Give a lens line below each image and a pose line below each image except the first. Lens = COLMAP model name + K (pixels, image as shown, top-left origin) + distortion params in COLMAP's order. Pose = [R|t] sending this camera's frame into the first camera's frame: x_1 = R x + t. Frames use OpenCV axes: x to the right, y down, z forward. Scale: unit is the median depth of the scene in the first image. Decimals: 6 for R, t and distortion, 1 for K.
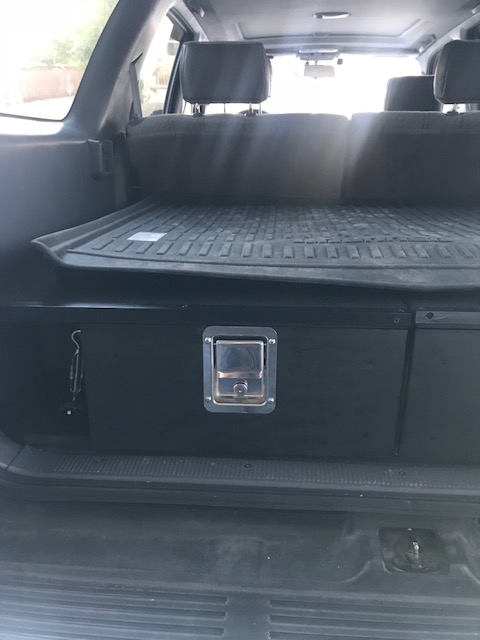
lens RADIAL K [[521.9, 0, 240.0], [0, 521.9, 320.0], [0, 0, 1]] dist [0.004232, -0.005299]
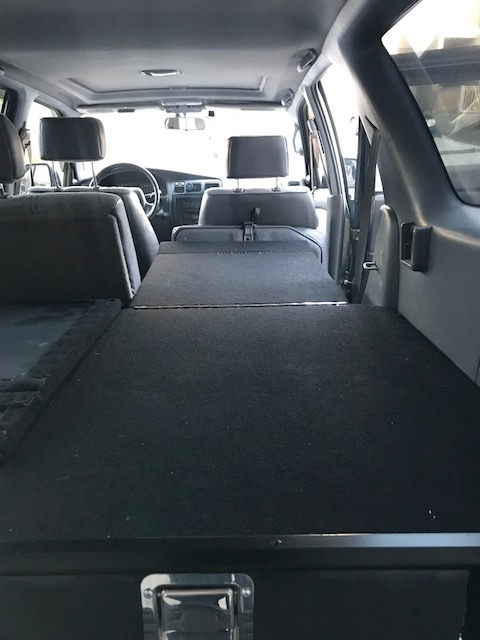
lens RADIAL K [[520.7, 0, 239.3], [0, 520.7, 328.2], [0, 0, 1]] dist [-0.000061, -0.001068]
pose [[0.997527, -0.033119, 0.061998, 0.531359], [0.035633, 0.998568, -0.039893, -0.198698], [-0.060588, 0.042003, 0.997279, 0.204547]]
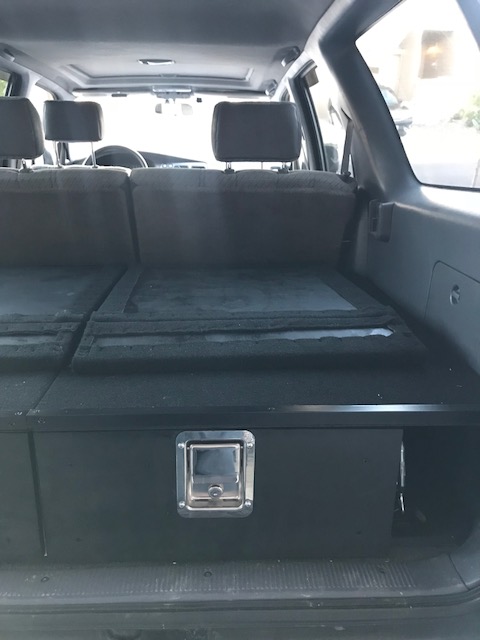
lens RADIAL K [[521.9, 0, 240.0], [0, 521.9, 320.0], [0, 0, 1]] dist [0.004232, -0.005299]
pose [[0.994066, -0.024077, 0.106083, 0.475376], [0.027338, 0.999194, -0.029396, -0.117101], [-0.105290, 0.032122, 0.993923, 0.000943]]
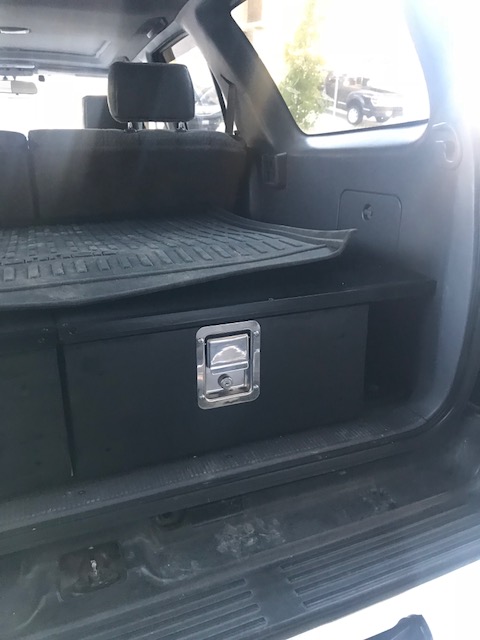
lens RADIAL K [[521.9, 0, 240.0], [0, 521.9, 320.0], [0, 0, 1]] dist [0.004232, -0.005299]
pose [[0.899992, -0.145676, 0.410845, 0.184216], [0.158049, 0.987424, 0.003897, 0.013584], [-0.406245, 0.061426, 0.911697, -0.029484]]
